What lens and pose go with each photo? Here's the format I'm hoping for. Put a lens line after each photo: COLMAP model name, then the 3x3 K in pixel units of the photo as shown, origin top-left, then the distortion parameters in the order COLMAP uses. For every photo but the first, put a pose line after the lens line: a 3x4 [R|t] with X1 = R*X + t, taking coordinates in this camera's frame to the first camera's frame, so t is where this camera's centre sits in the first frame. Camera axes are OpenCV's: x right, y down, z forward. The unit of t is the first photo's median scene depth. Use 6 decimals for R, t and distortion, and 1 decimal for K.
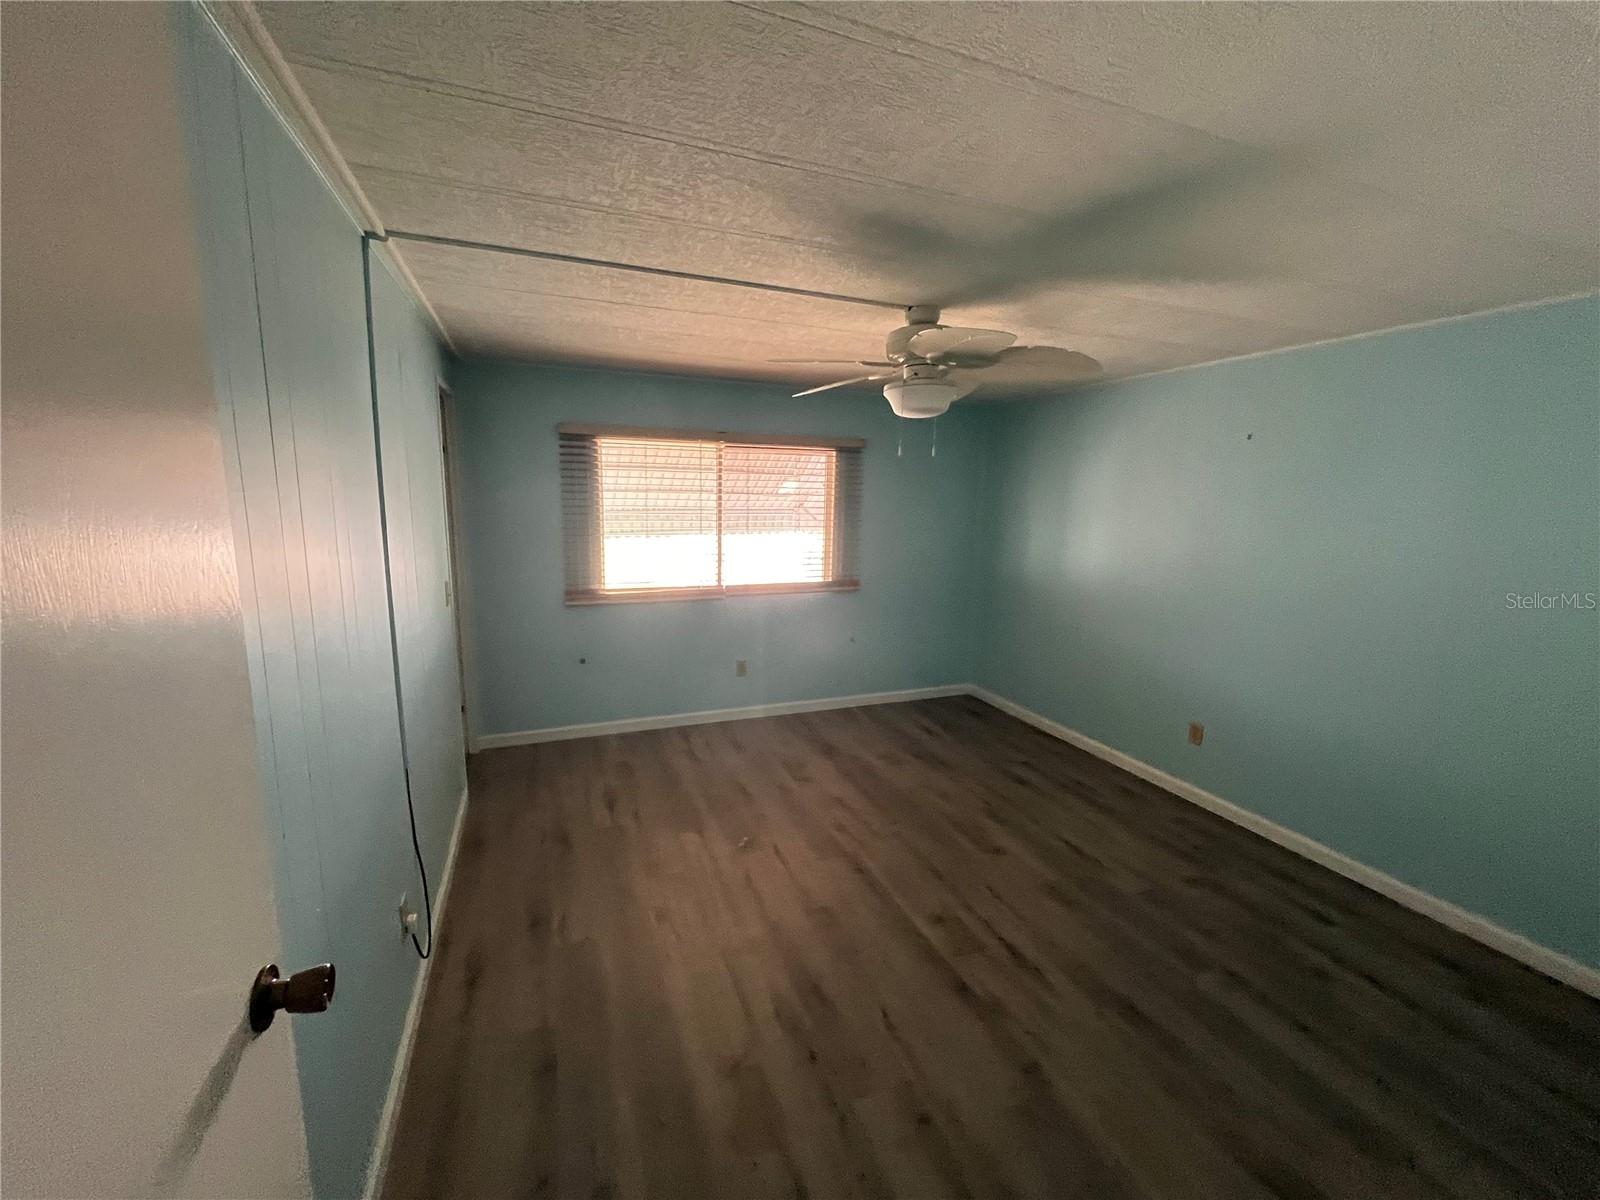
lens RADIAL K [[643.1, 0, 798.9], [0, 643.1, 597.8], [0, 0, 1]] dist [-0.005995, -0.000597]
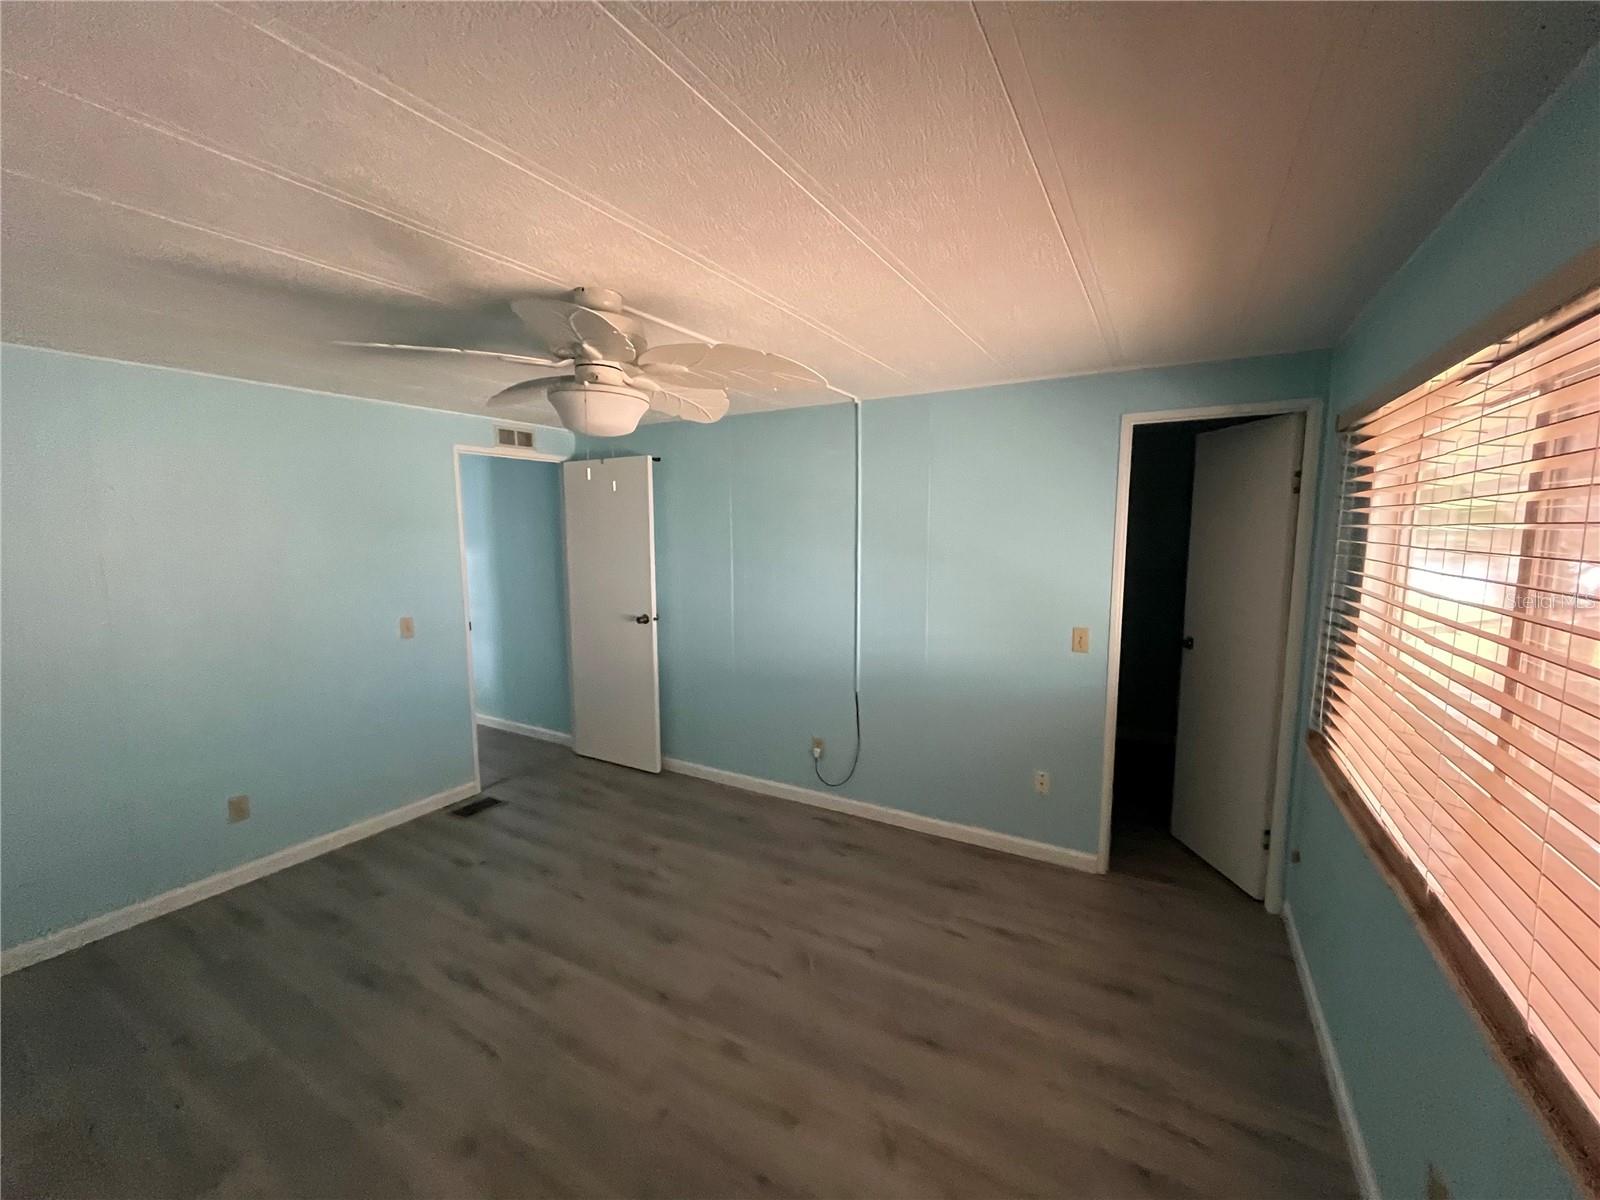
lens RADIAL K [[643.1, 0, 806.3], [0, 643.1, 600.6], [0, 0, 1]] dist [-0.005995, -0.000597]
pose [[-0.777309, 0.057210, -0.626513, 0.512390], [-0.115103, 0.966114, 0.231028, -0.314227], [0.618500, 0.251694, -0.744384, 1.880018]]
